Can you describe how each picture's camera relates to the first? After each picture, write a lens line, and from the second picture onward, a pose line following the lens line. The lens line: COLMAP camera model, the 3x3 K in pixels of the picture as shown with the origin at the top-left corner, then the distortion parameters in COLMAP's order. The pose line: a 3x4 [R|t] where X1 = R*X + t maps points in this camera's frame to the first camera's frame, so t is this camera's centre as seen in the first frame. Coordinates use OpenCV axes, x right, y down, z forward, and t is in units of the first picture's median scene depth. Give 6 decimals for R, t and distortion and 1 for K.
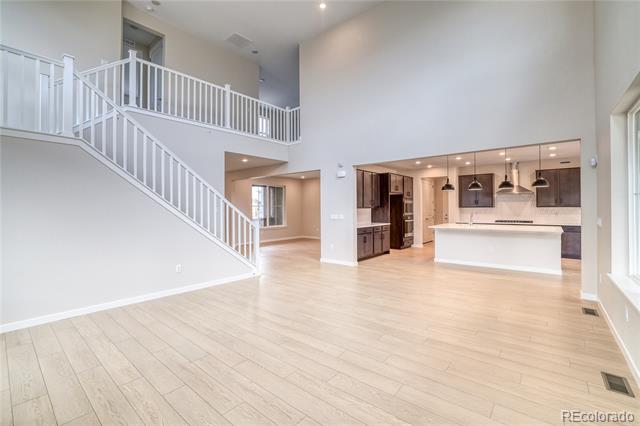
lens RADIAL K [[279.2, 0, 319.6], [0, 279.2, 209.4], [0, 0, 1]] dist [-0.026407, 0.000397]
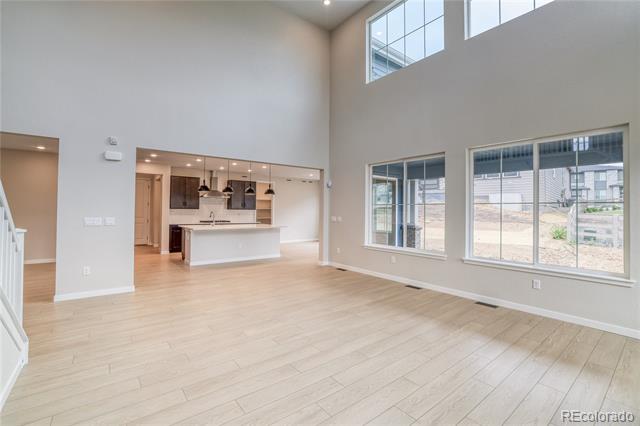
lens RADIAL K [[279.2, 0, 320.0], [0, 279.2, 211.5], [0, 0, 1]] dist [-0.026407, 0.000397]
pose [[0.225825, 0.006101, 0.974149, -0.447747], [-0.010845, 0.999934, -0.003749, 0.001858], [-0.974107, -0.009718, 0.225877, 0.394784]]
